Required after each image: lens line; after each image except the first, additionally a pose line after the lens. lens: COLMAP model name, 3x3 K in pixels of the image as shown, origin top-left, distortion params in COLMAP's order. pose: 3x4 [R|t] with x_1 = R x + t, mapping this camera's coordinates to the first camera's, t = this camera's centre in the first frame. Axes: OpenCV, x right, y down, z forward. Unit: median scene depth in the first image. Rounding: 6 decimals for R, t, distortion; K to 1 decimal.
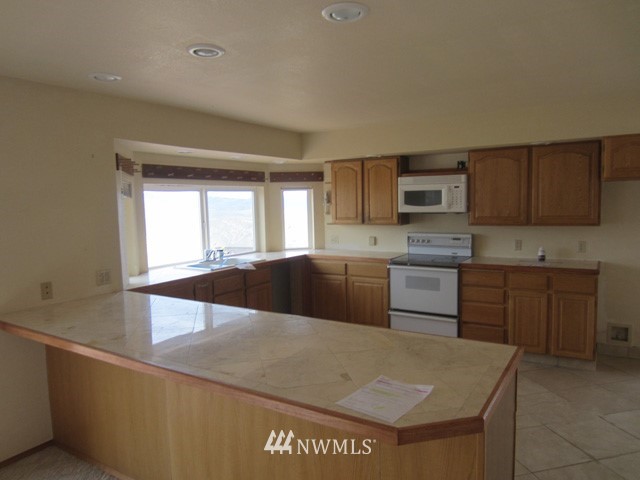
lens RADIAL K [[456.7, 0, 320.0], [0, 456.7, 240.0], [0, 0, 1]] dist [-0.025590, -0.000117]
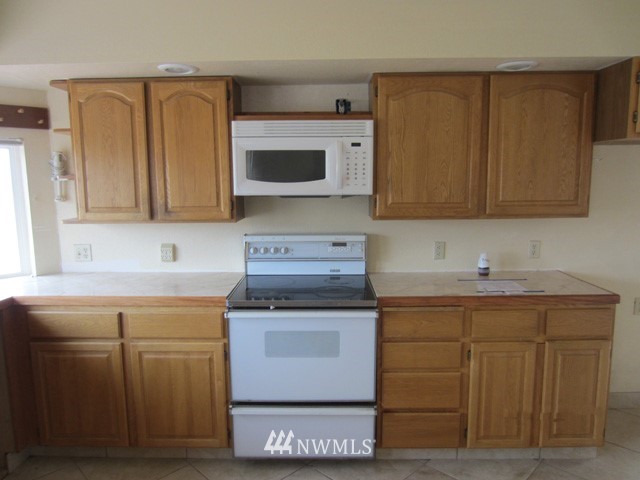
lens RADIAL K [[456.7, 0, 320.0], [0, 456.7, 240.0], [0, 0, 1]] dist [-0.025590, -0.000117]
pose [[0.856053, -0.054248, 0.514034, 0.000929], [0.034380, 0.998251, 0.048094, -0.034423], [-0.515744, -0.023499, 0.856420, 0.552136]]
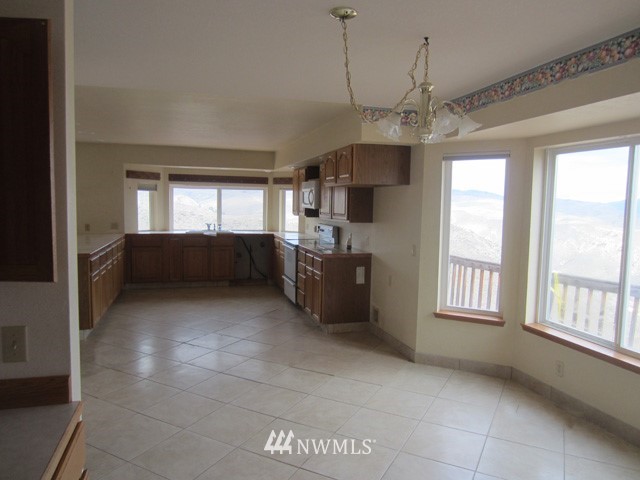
lens RADIAL K [[456.7, 0, 320.0], [0, 456.7, 240.0], [0, 0, 1]] dist [-0.025590, -0.000117]
pose [[0.751255, 0.091293, -0.653668, 1.158721], [-0.093430, 0.995124, 0.031605, -0.009791], [0.653366, 0.037329, 0.756121, -0.016395]]
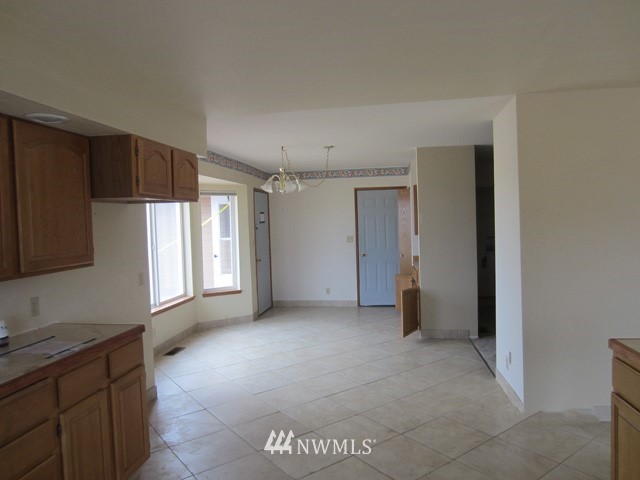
lens RADIAL K [[456.7, 0, 320.0], [0, 456.7, 240.0], [0, 0, 1]] dist [-0.025590, -0.000117]
pose [[-0.400987, -0.000495, 0.916084, -0.102700], [0.116441, 0.991861, 0.051505, -0.052847], [-0.908653, 0.127323, -0.397666, 0.792371]]
